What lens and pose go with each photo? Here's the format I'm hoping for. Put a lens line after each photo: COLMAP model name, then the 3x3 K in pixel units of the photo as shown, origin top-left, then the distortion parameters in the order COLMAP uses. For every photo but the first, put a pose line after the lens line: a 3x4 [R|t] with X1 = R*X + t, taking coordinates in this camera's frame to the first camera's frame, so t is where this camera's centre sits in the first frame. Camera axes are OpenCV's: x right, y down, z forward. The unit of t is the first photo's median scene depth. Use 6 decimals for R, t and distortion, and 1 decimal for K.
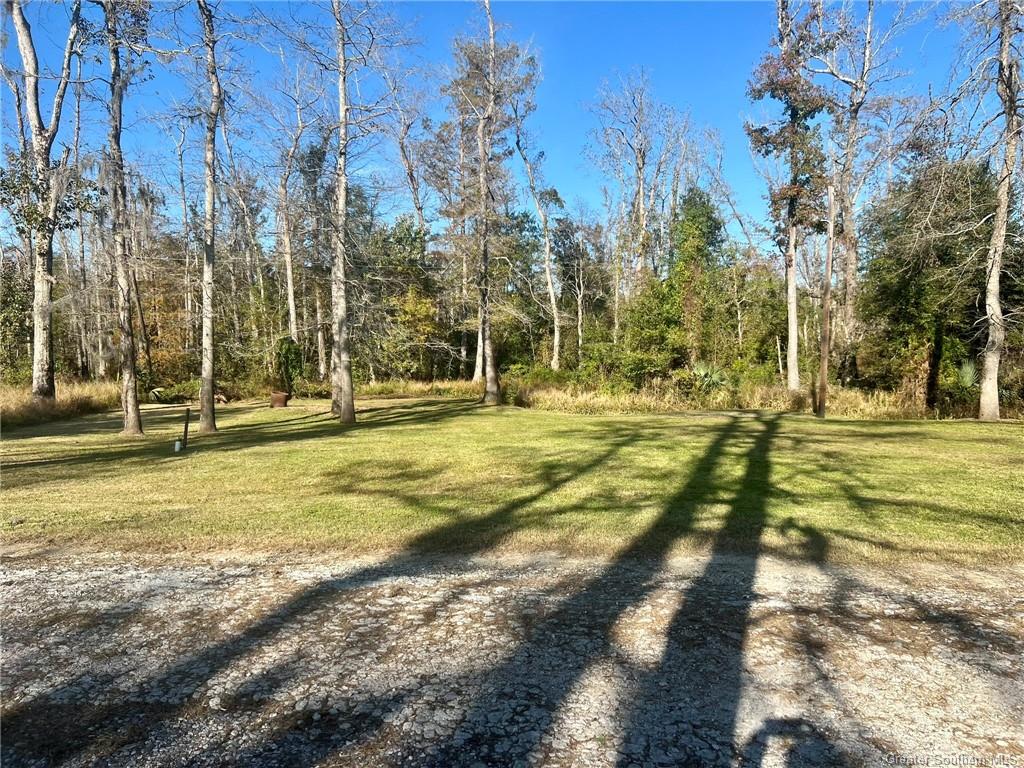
lens RADIAL K [[759.7, 0, 512.0], [0, 759.7, 384.0], [0, 0, 1]] dist [0.005520, -0.047181]
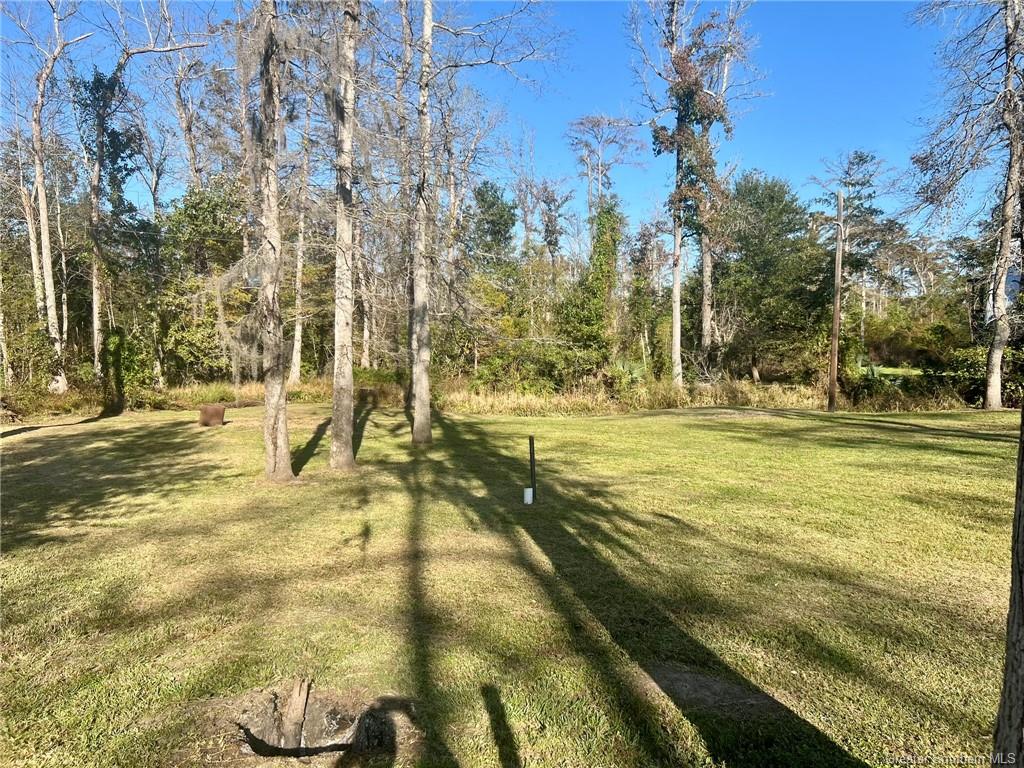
lens RADIAL K [[763.5, 0, 502.1], [0, 763.5, 384.0], [0, 0, 1]] dist [0.055275, -0.088410]
pose [[0.882046, -0.019936, 0.470742, -0.354072], [0.017199, 0.999801, 0.010116, -0.009405], [-0.470850, -0.000827, 0.882213, 0.197665]]
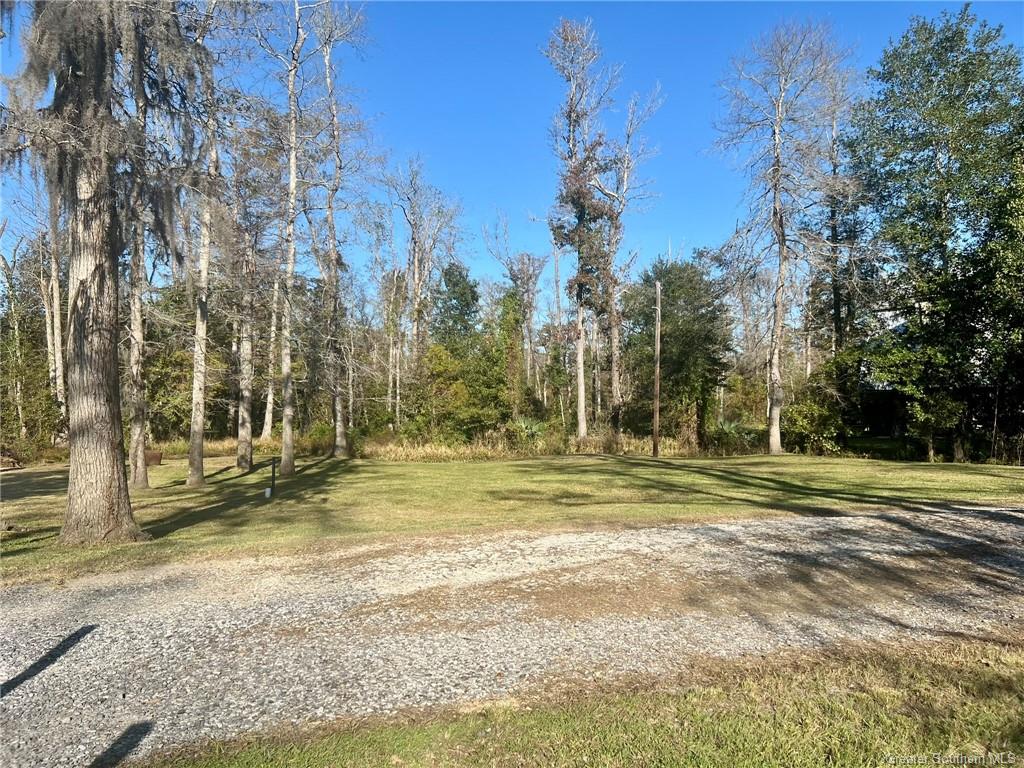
lens RADIAL K [[762.5, 0, 512.0], [0, 762.5, 384.0], [0, 0, 1]] dist [0.053360, -0.054240]
pose [[0.902055, 0.013006, 0.431424, -0.276427], [0.020452, 0.997135, -0.072824, 0.006845], [-0.431135, 0.074515, 0.899205, -0.062318]]
